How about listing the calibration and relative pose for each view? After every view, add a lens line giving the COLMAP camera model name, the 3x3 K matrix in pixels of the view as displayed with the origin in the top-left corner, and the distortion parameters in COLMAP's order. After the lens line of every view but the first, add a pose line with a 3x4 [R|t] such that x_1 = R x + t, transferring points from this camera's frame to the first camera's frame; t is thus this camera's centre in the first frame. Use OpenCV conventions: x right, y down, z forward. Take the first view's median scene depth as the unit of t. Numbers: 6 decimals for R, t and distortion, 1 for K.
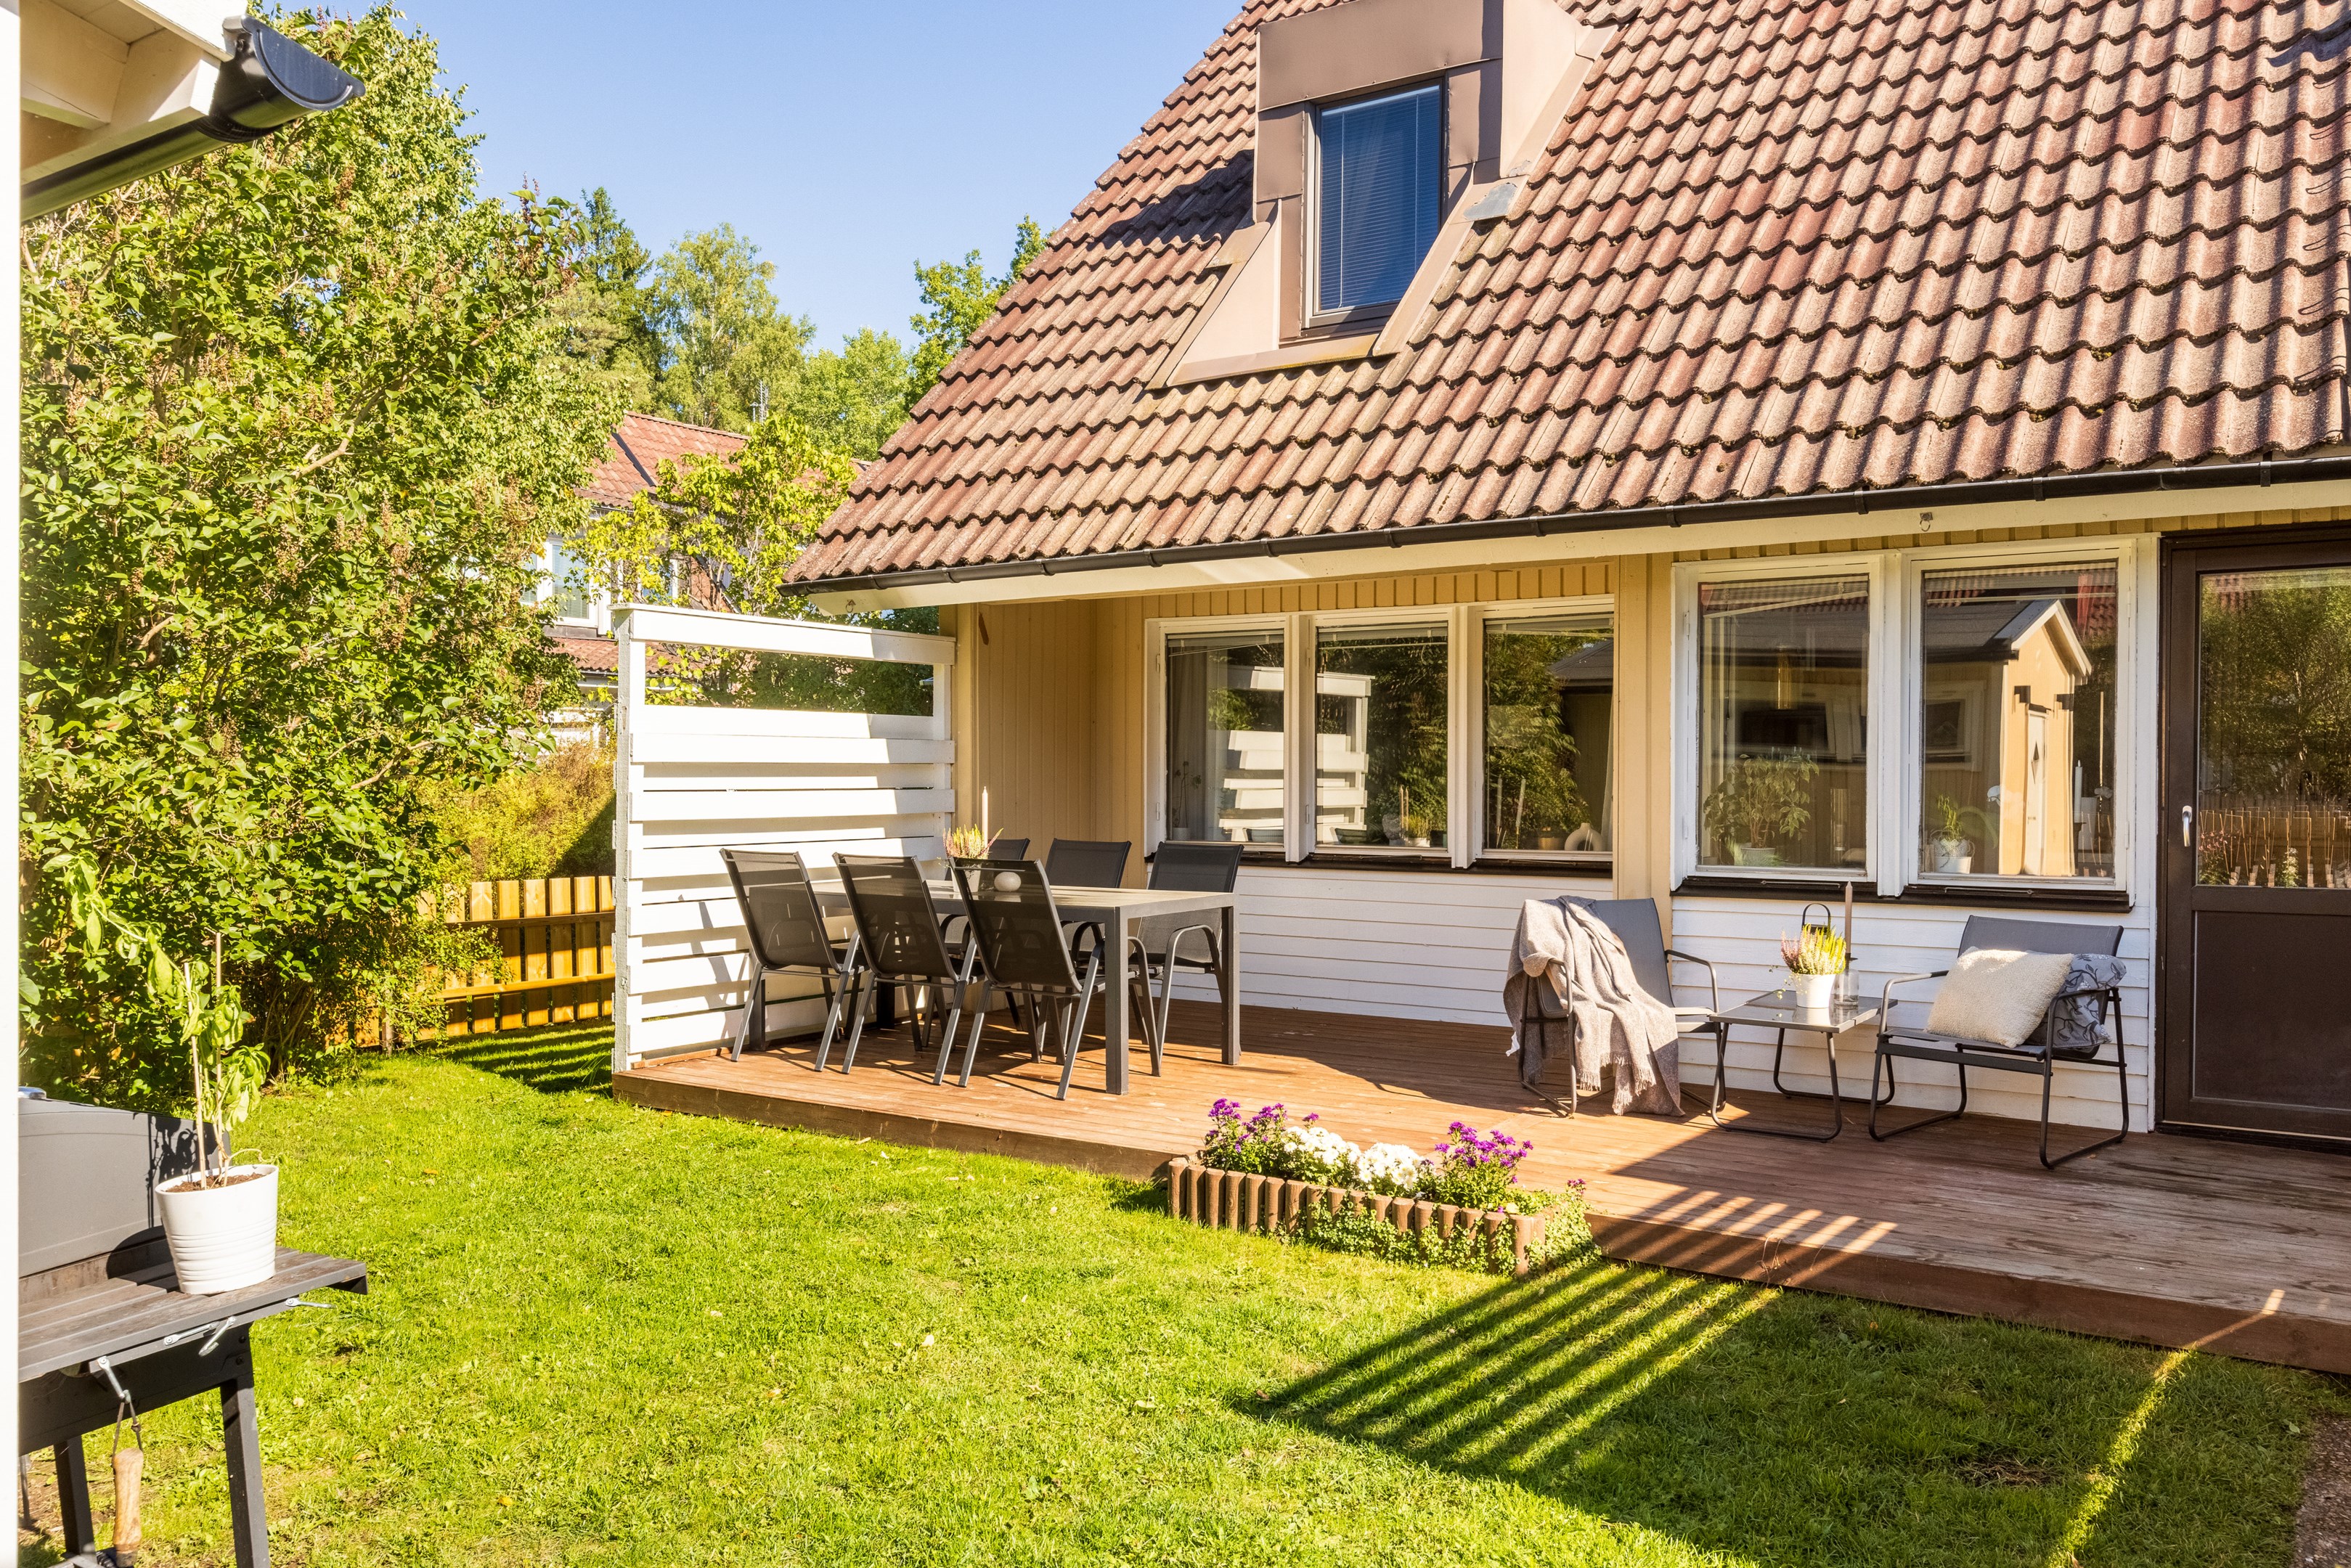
lens RADIAL K [[1802.5, 0, 1175.0], [0, 1802.5, 806.2], [0, 0, 1]] dist [0.002522, 0.002498]
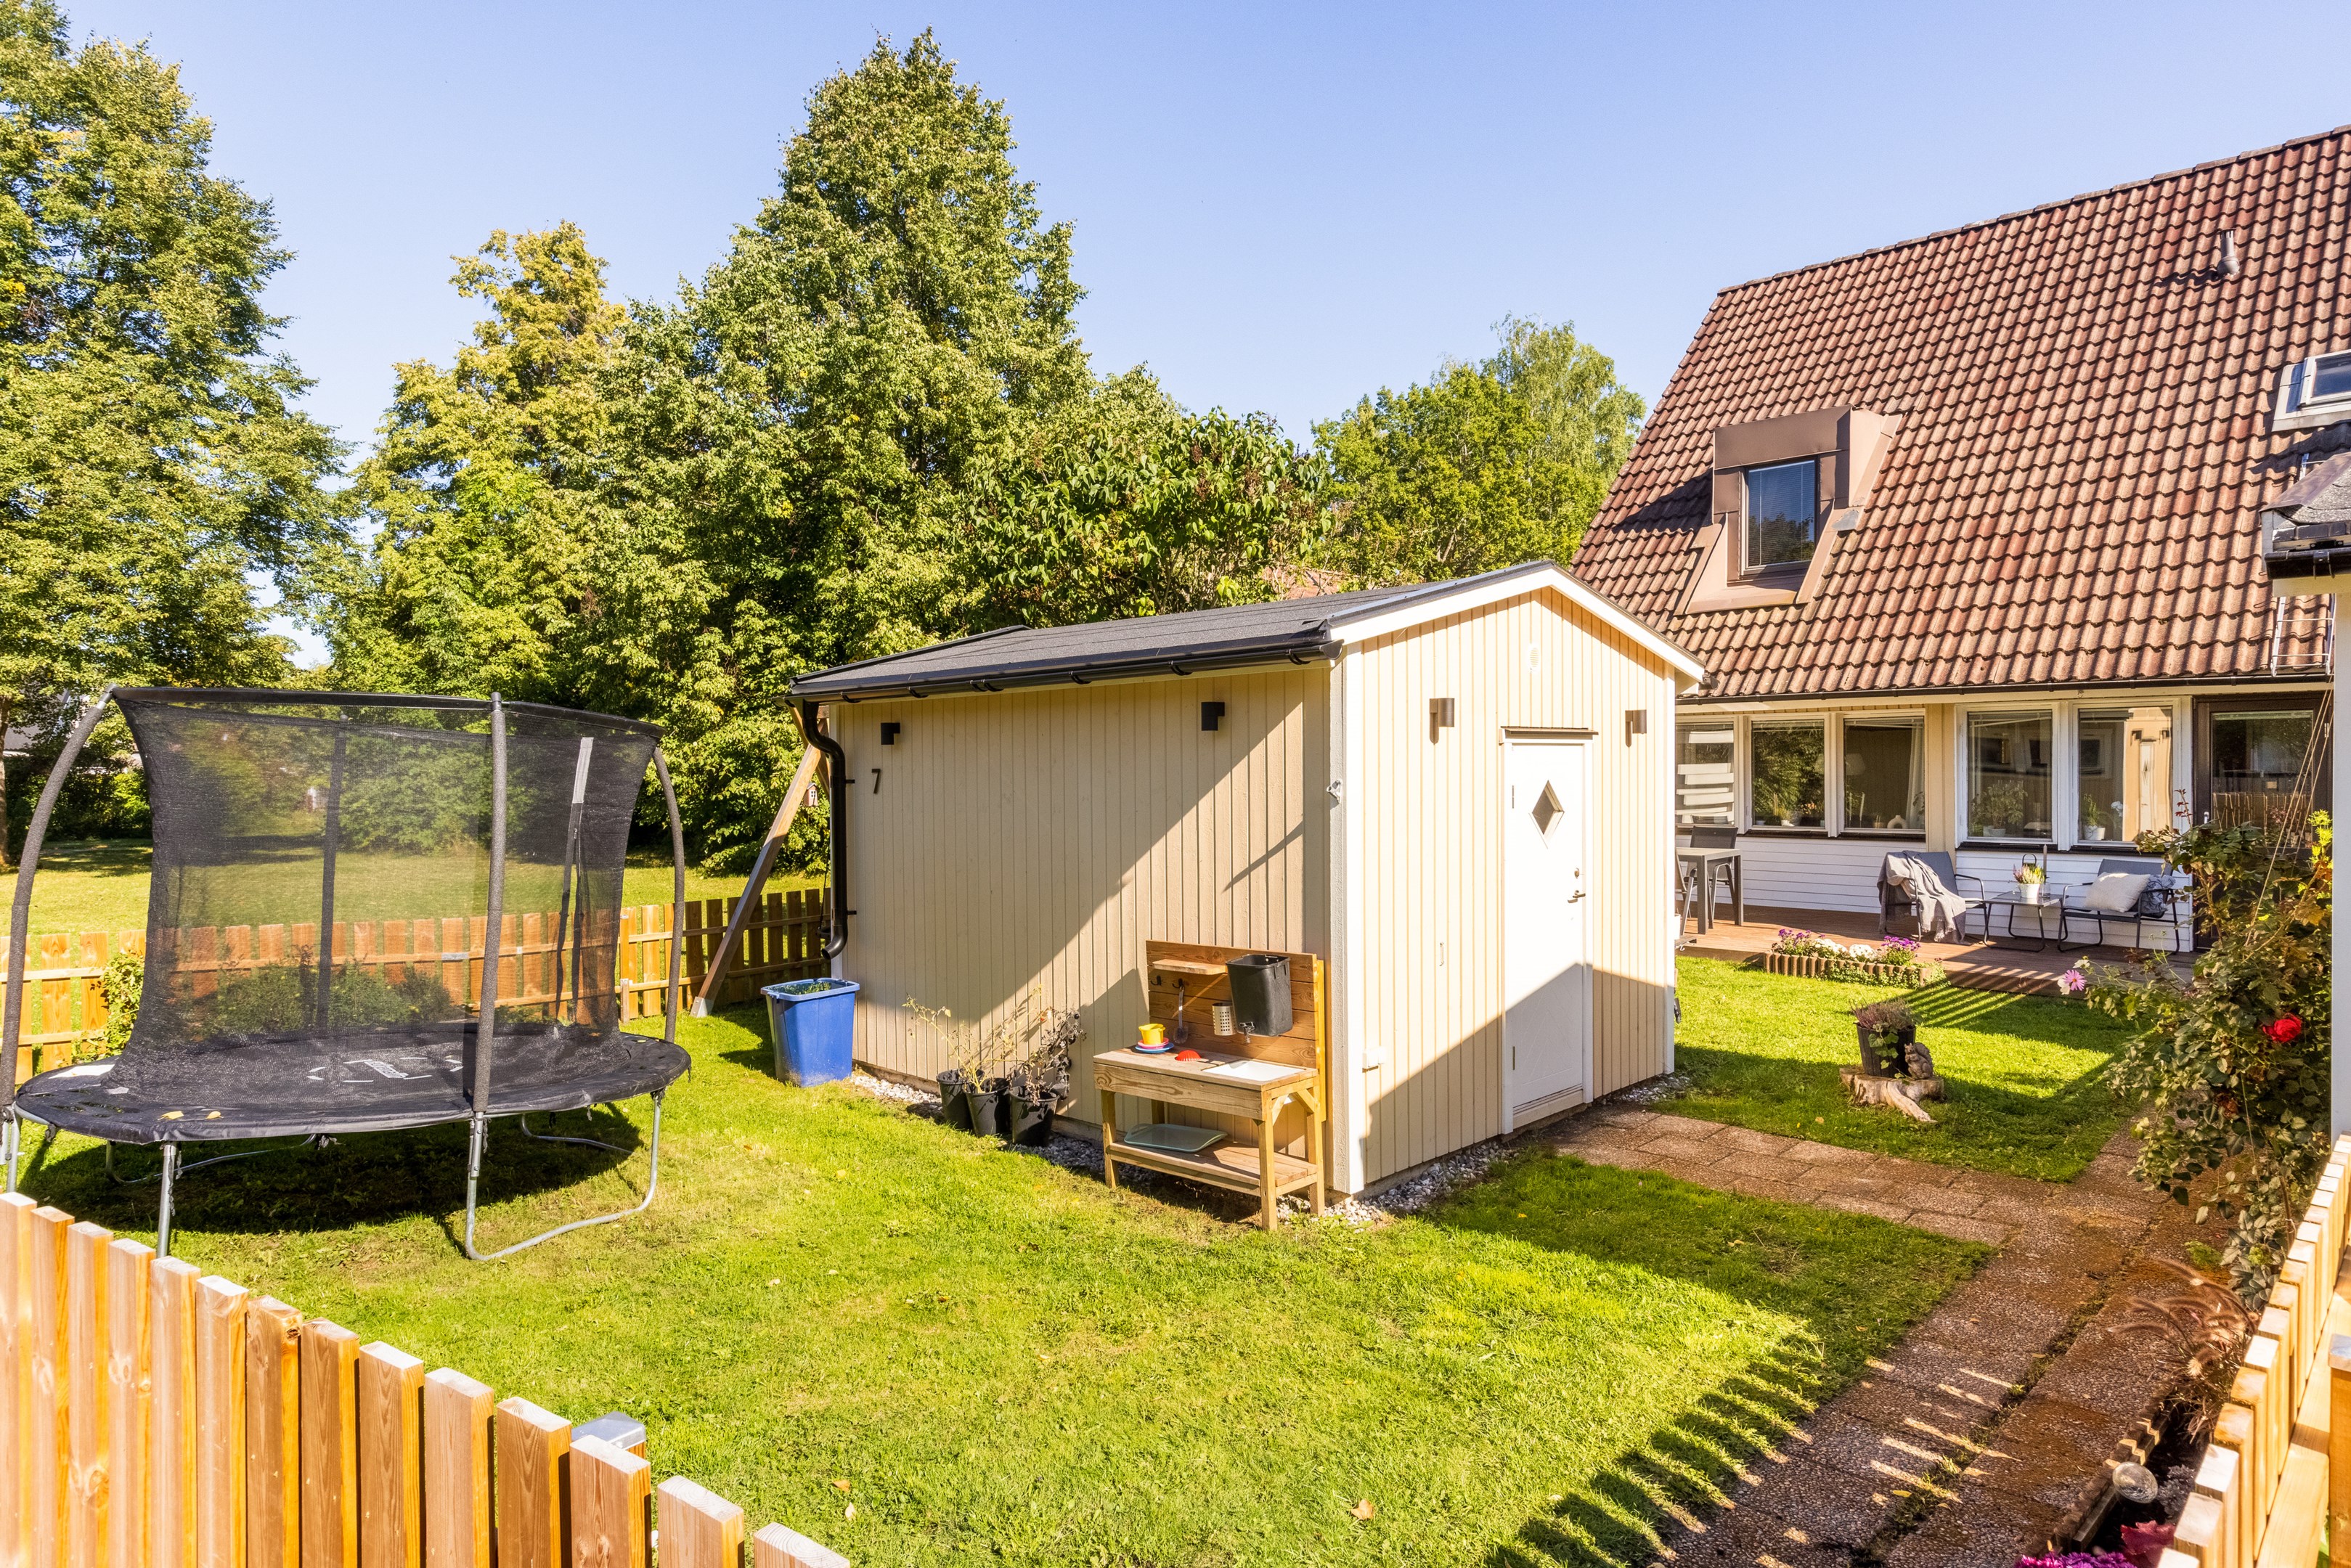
lens RADIAL K [[1335.9, 0, 1175.5], [0, 1335.9, 784.0], [0, 0, 1]] dist [0.003437, 0.001685]
pose [[0.981326, -0.011441, -0.192013, -0.373093], [0.011807, 0.999930, 0.000760, -0.047891], [0.191990, -0.003012, 0.981392, -0.860126]]
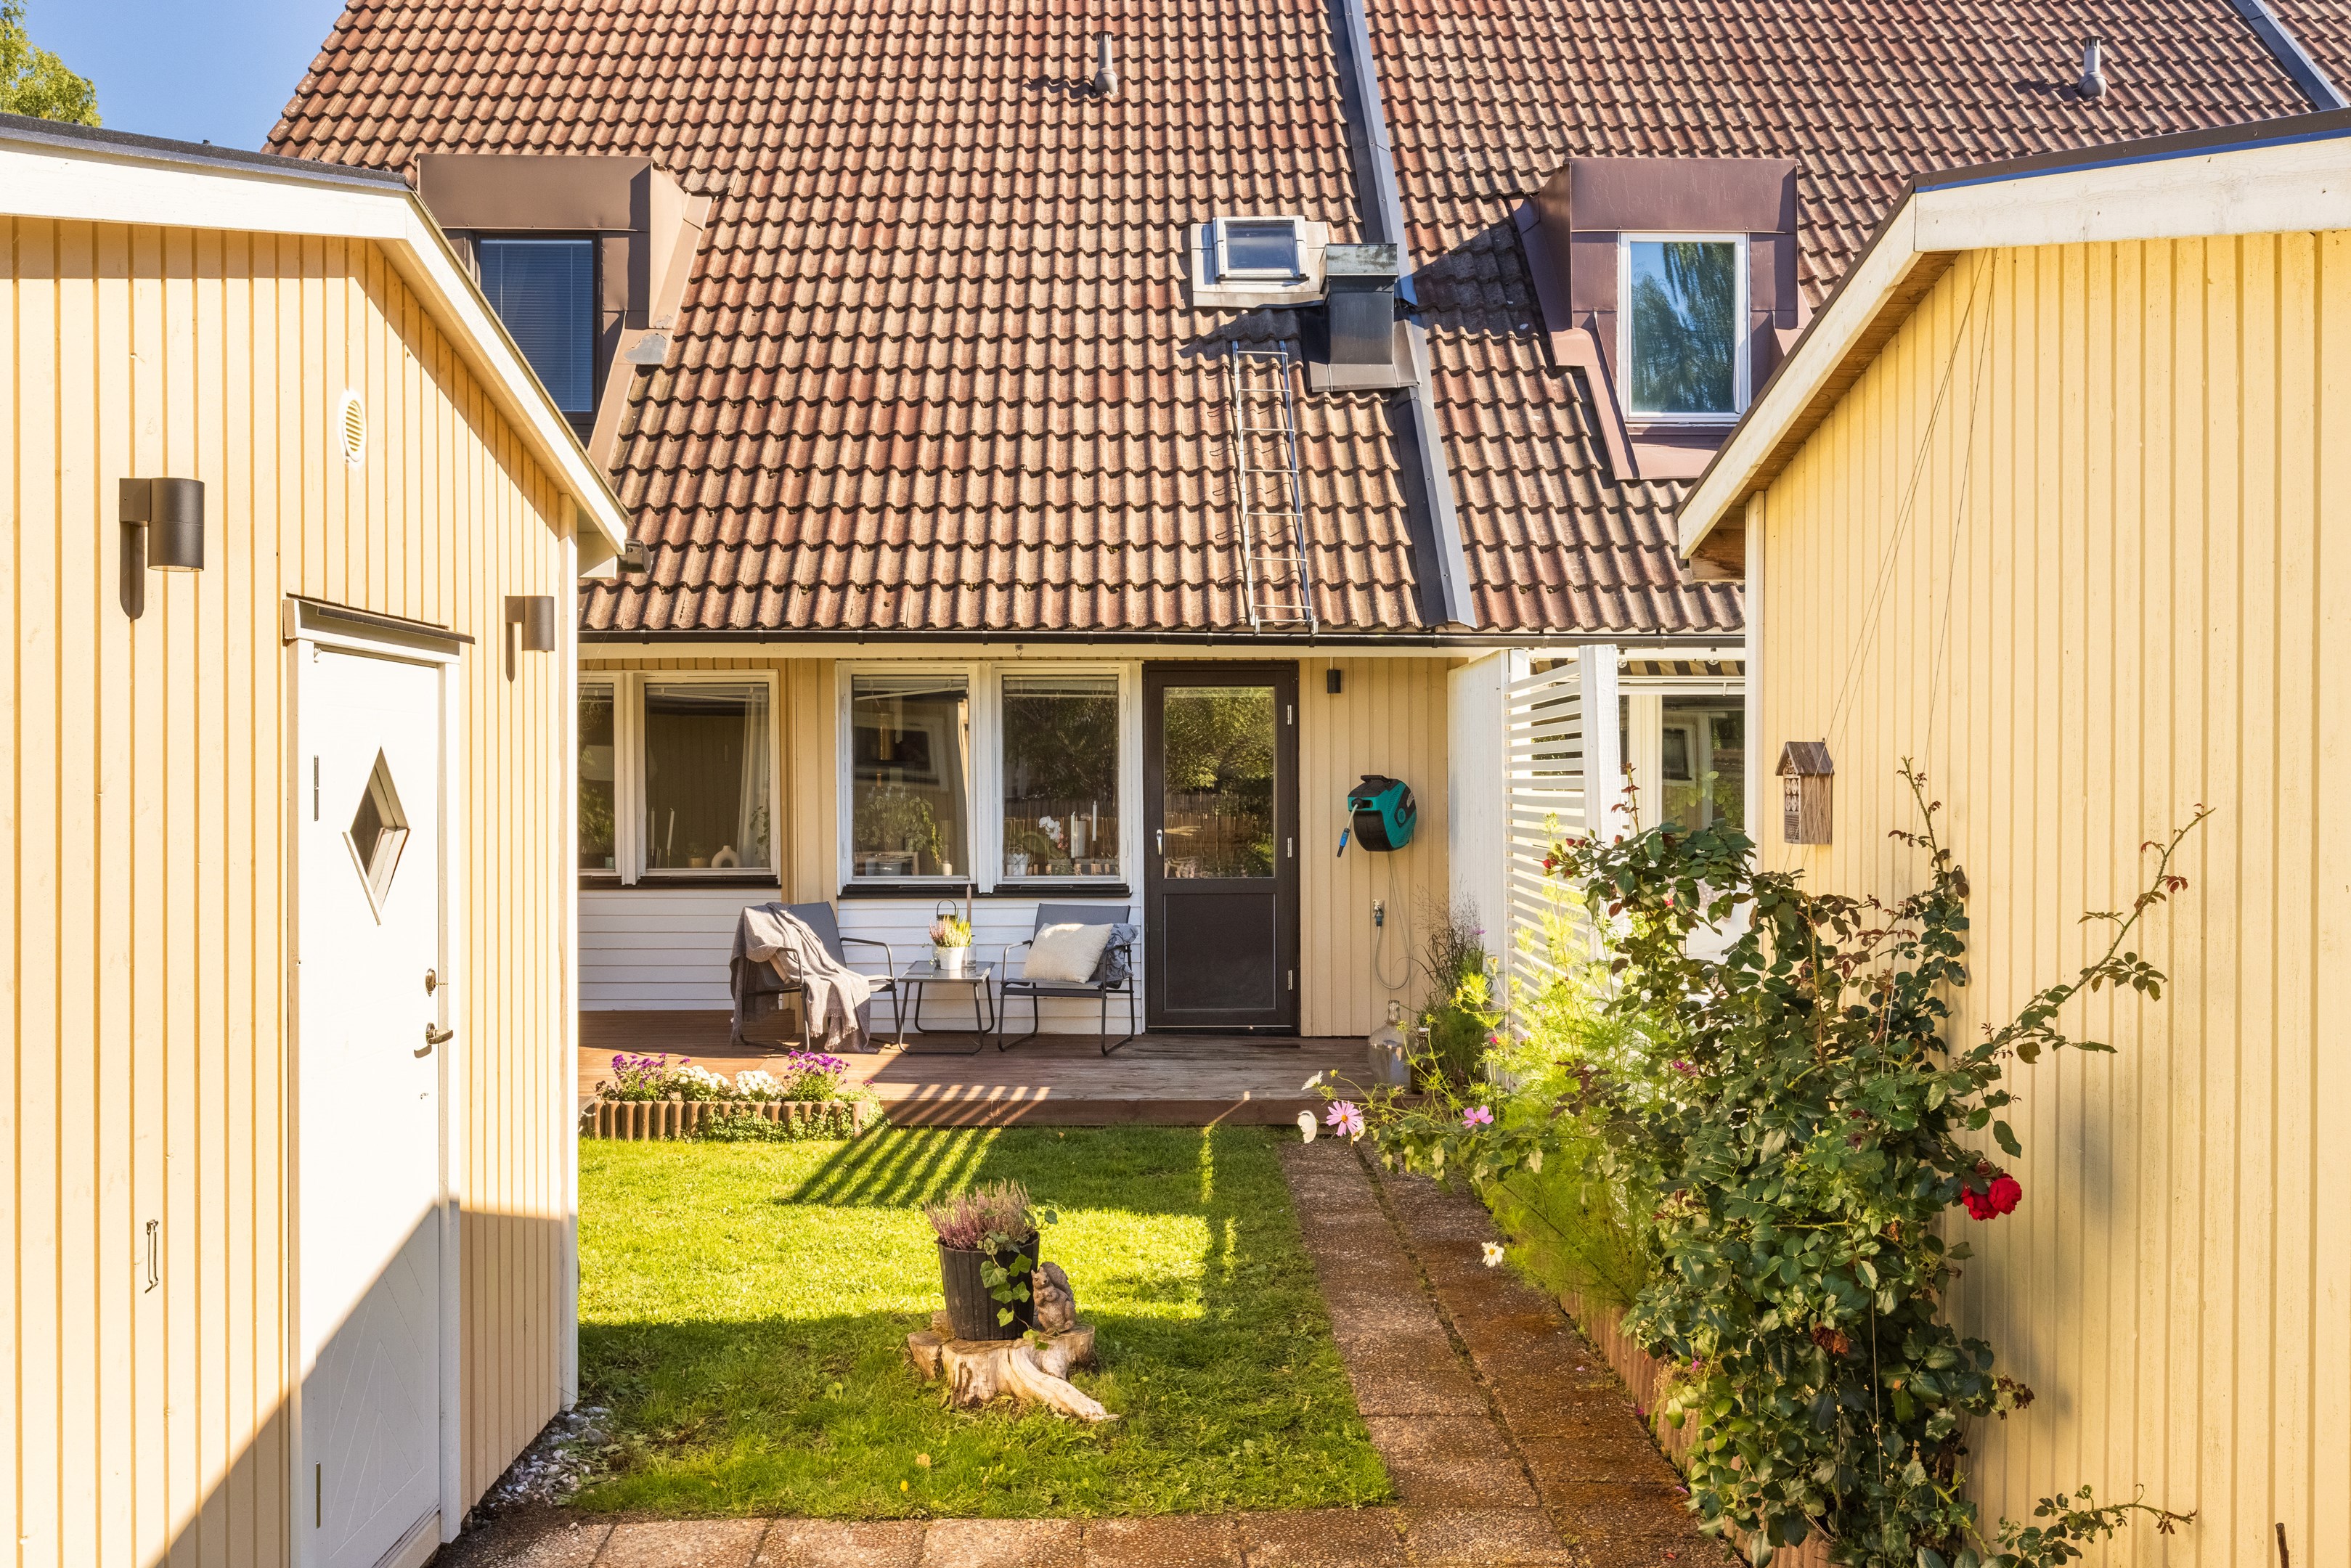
lens RADIAL K [[2067.8, 0, 1175.5], [0, 2067.8, 784.0], [0, 0, 1]] dist [-0.006284, 0.016590]
pose [[0.816473, -0.010470, 0.577288, -0.445973], [0.014944, 0.999884, -0.003001, -0.031643], [-0.577190, 0.011077, 0.816535, -0.470064]]
